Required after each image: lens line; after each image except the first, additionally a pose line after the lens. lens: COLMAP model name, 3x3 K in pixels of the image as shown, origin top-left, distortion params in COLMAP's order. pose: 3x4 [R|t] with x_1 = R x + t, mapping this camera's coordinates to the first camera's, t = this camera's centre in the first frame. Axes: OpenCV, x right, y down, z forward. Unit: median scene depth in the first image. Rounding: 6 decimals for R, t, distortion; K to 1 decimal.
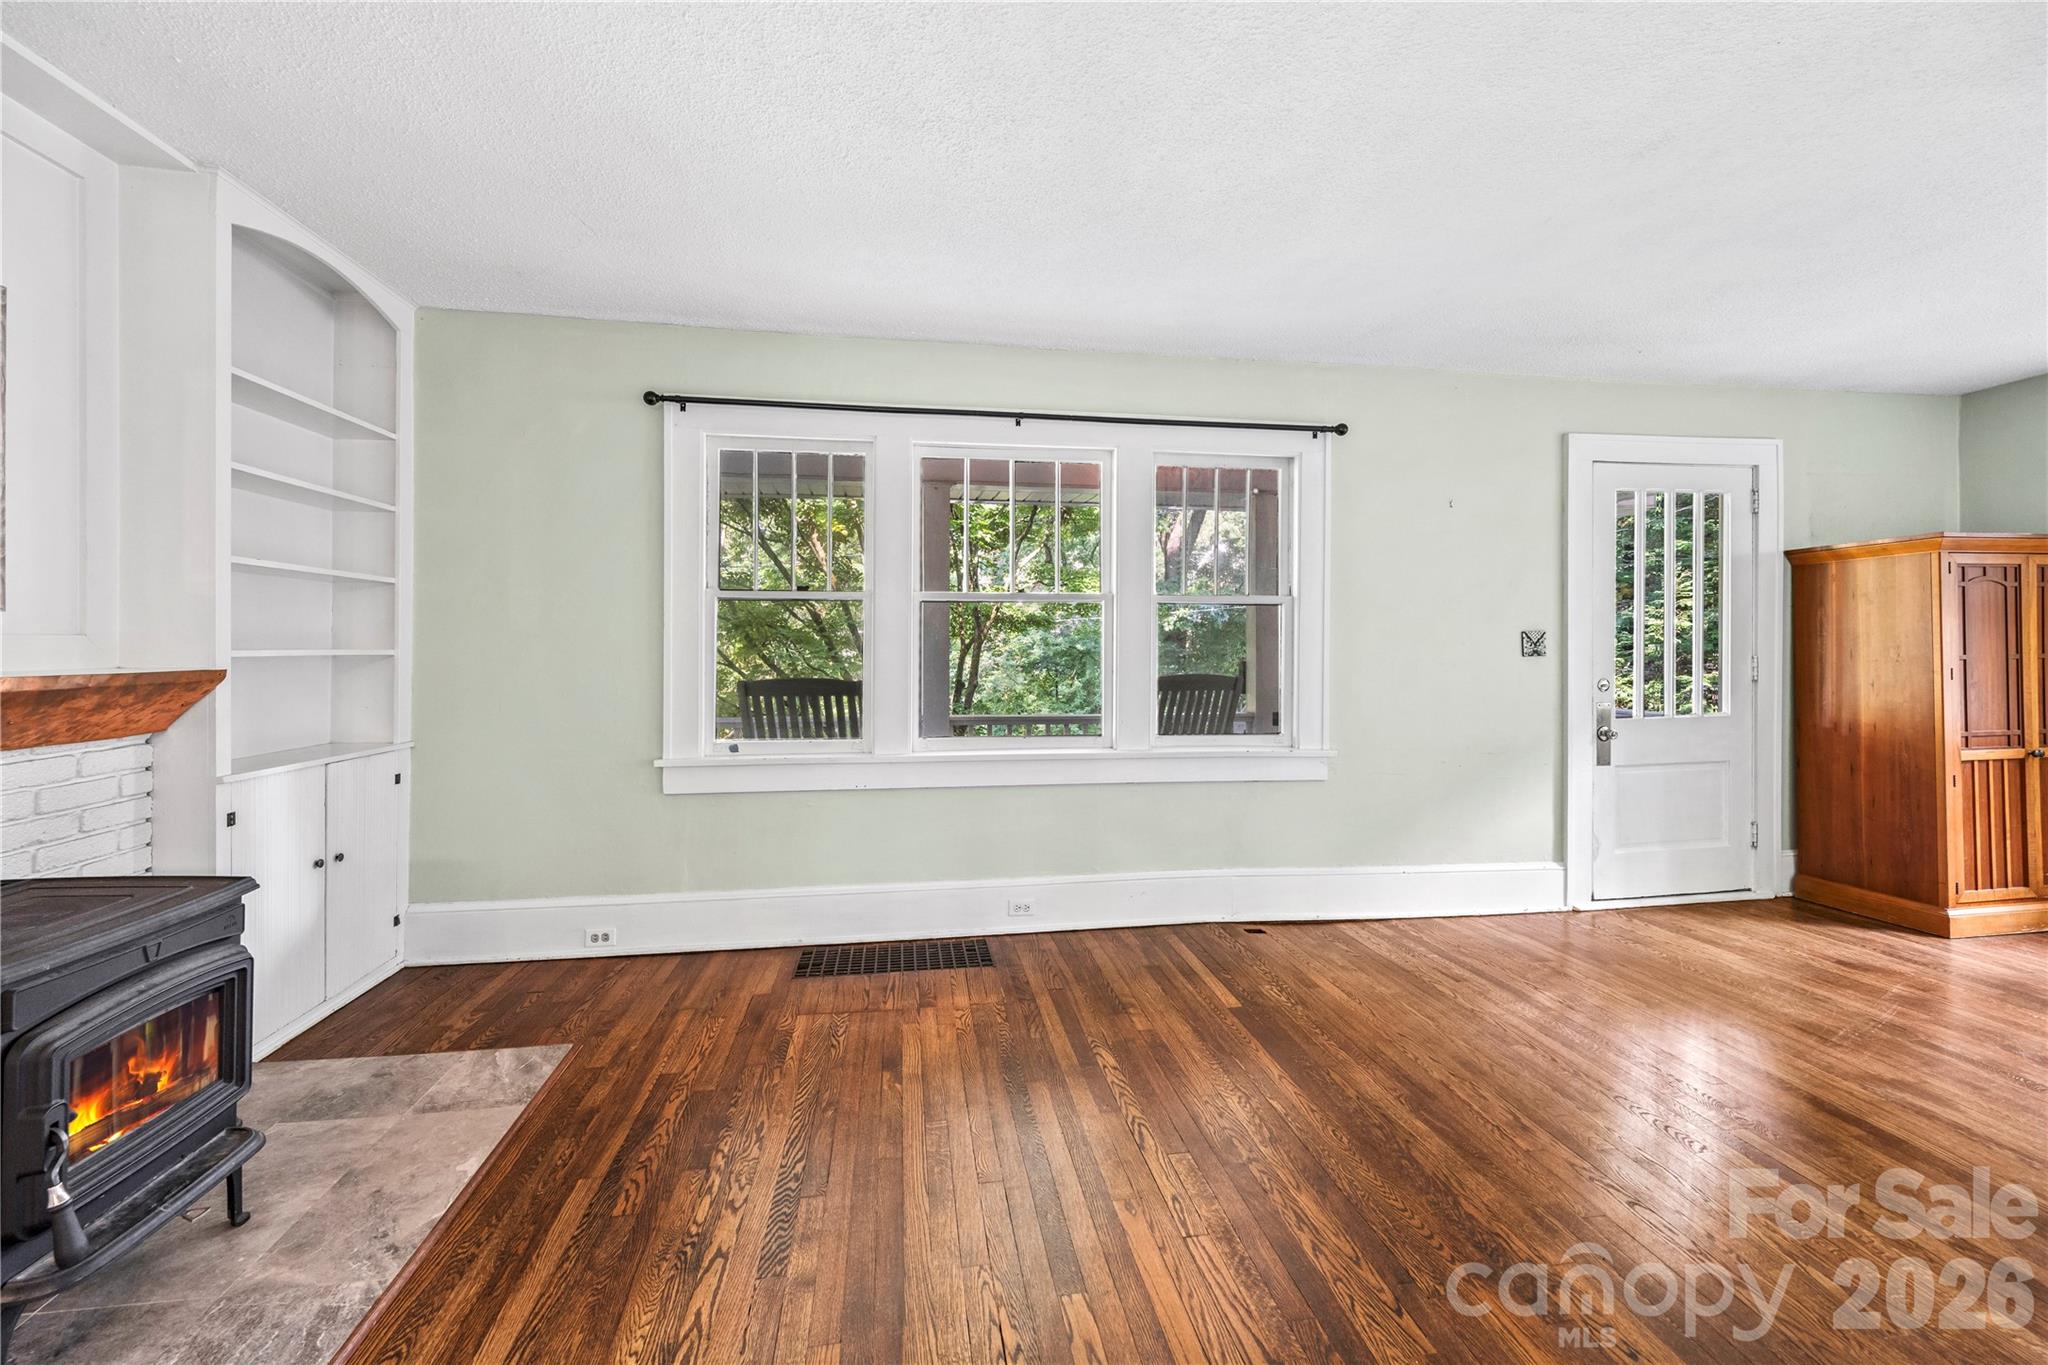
lens RADIAL K [[817.0, 0, 1010.9], [0, 817.0, 640.5], [0, 0, 1]] dist [0.002562, -0.000921]
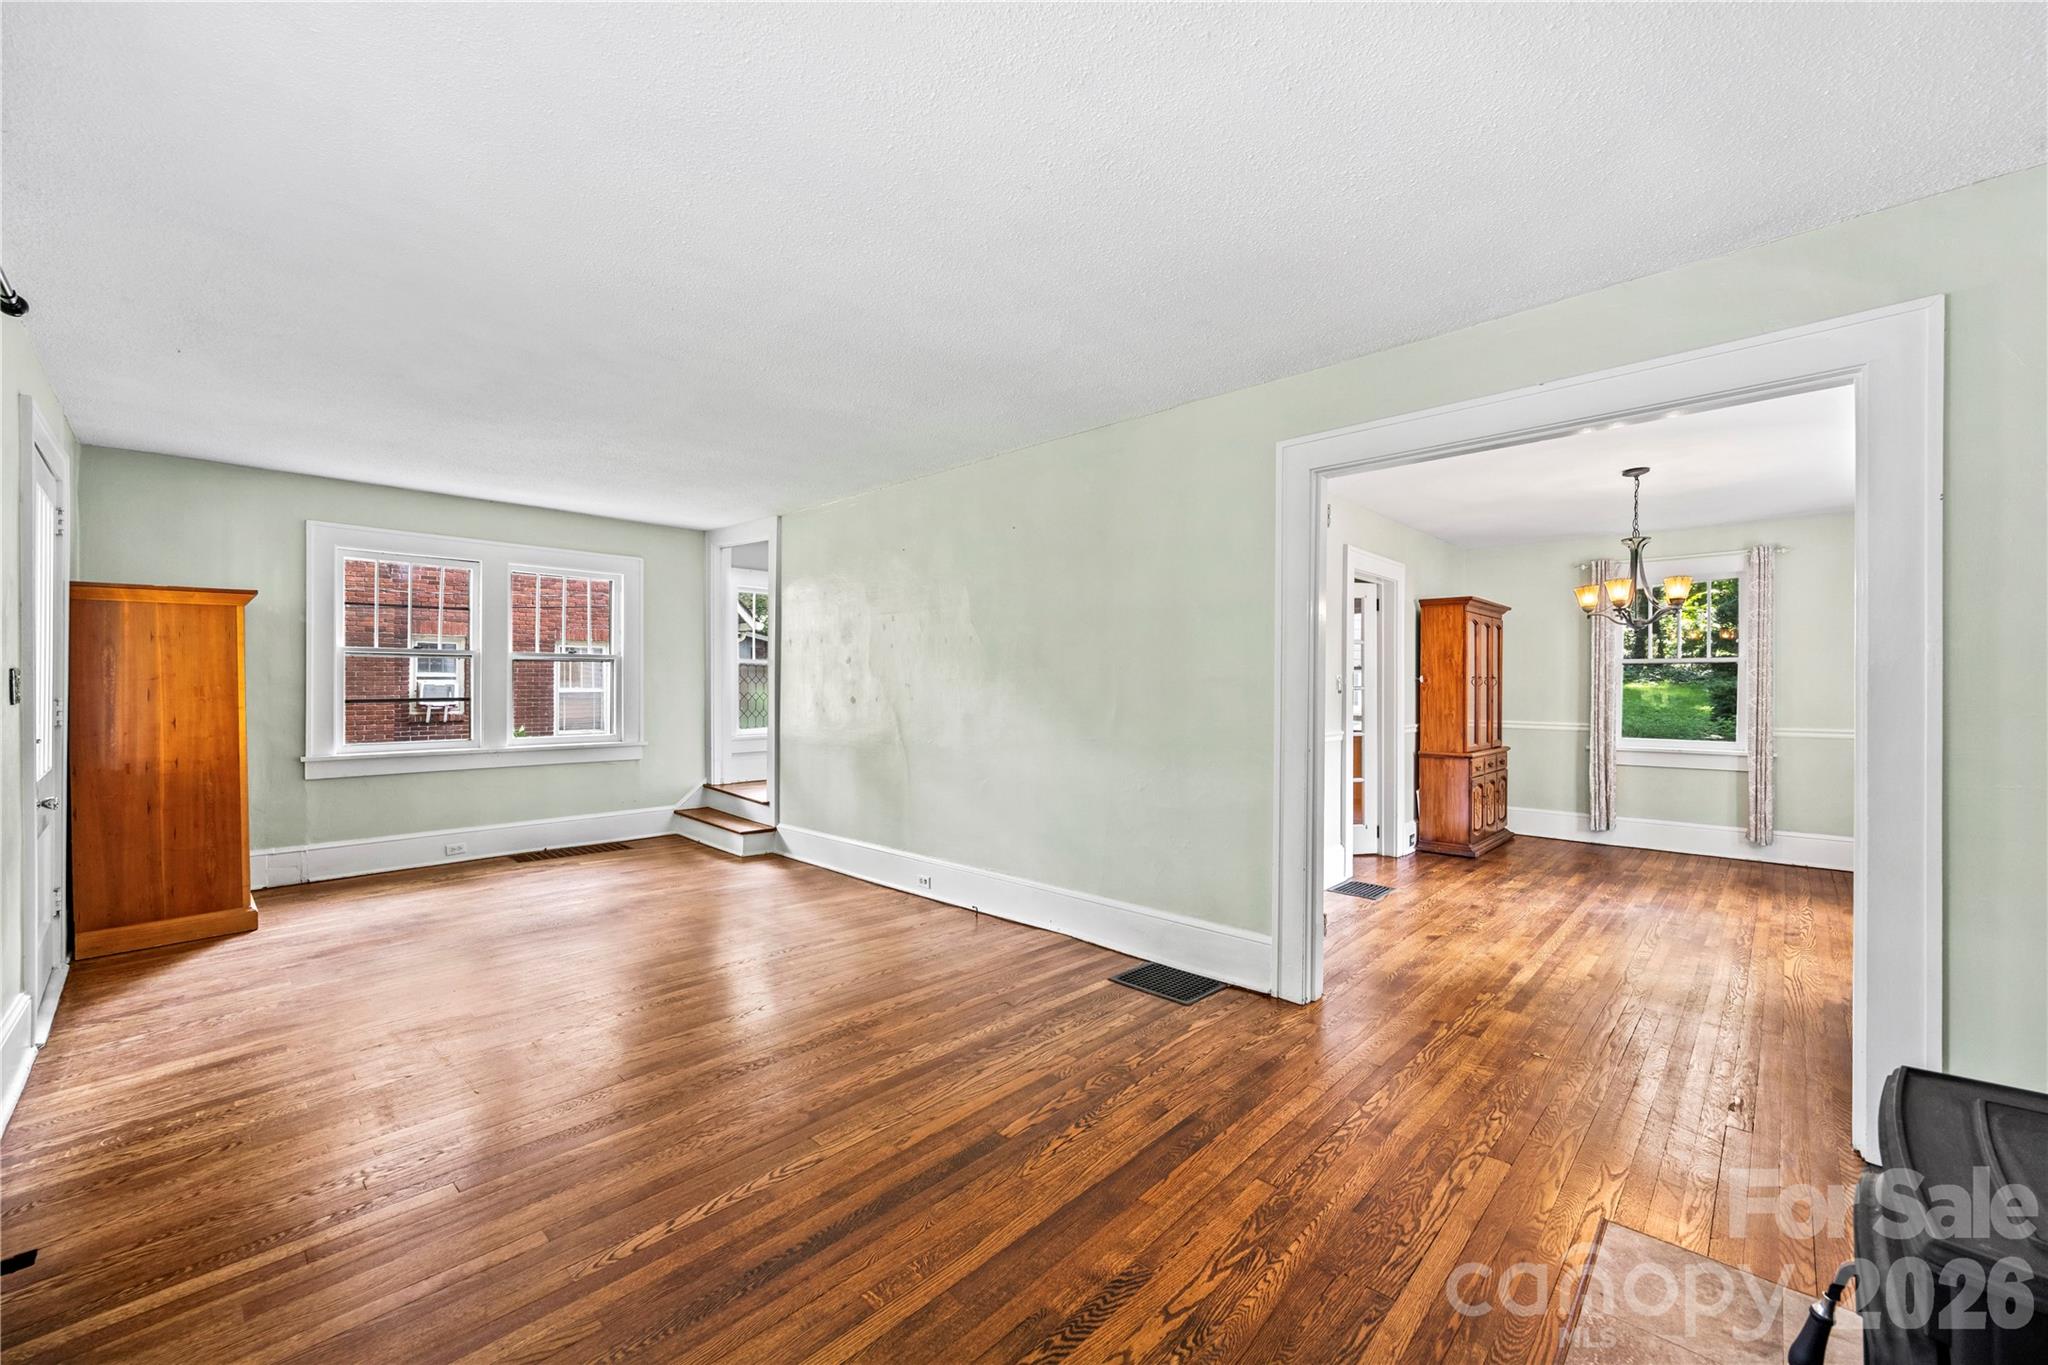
lens RADIAL K [[817.0, 0, 1036.5], [0, 817.0, 686.5], [0, 0, 1]] dist [0.002562, -0.000921]
pose [[-0.631508, -0.004045, 0.775359, -0.691195], [-0.008276, 0.999965, -0.001523, -0.000541], [-0.775325, -0.007379, -0.631519, 1.191884]]
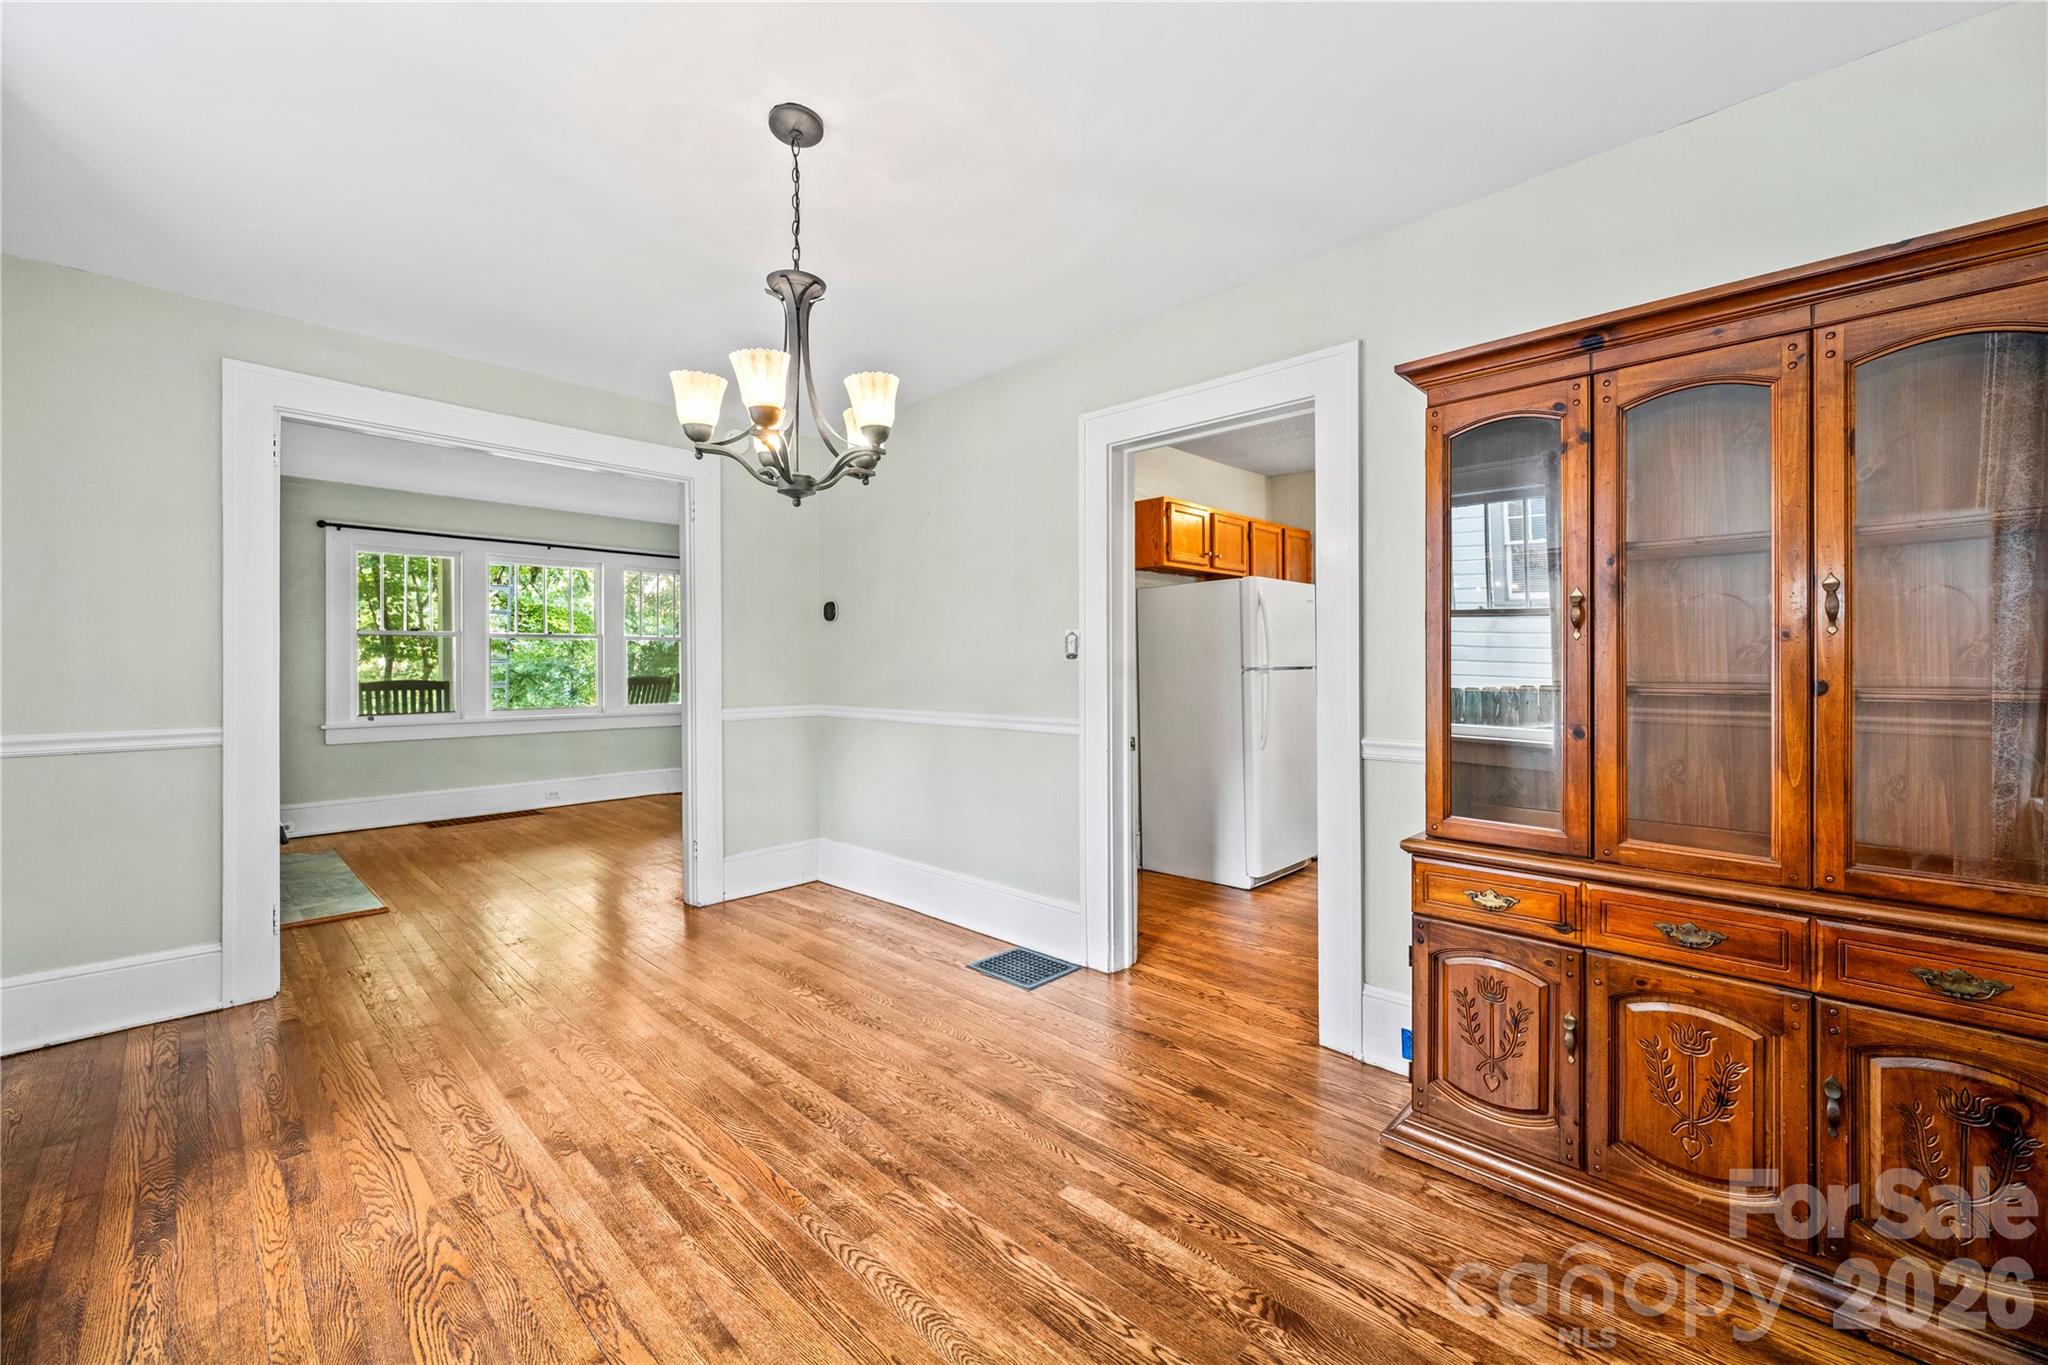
lens RADIAL K [[817.0, 0, 1018.4], [0, 817.0, 674.1], [0, 0, 1]] dist [0.002562, -0.000921]
pose [[0.794991, -0.004650, 0.606604, -0.413720], [-0.002376, 0.999939, 0.010780, 0.015081], [-0.606617, -0.010011, 0.794931, -1.808664]]
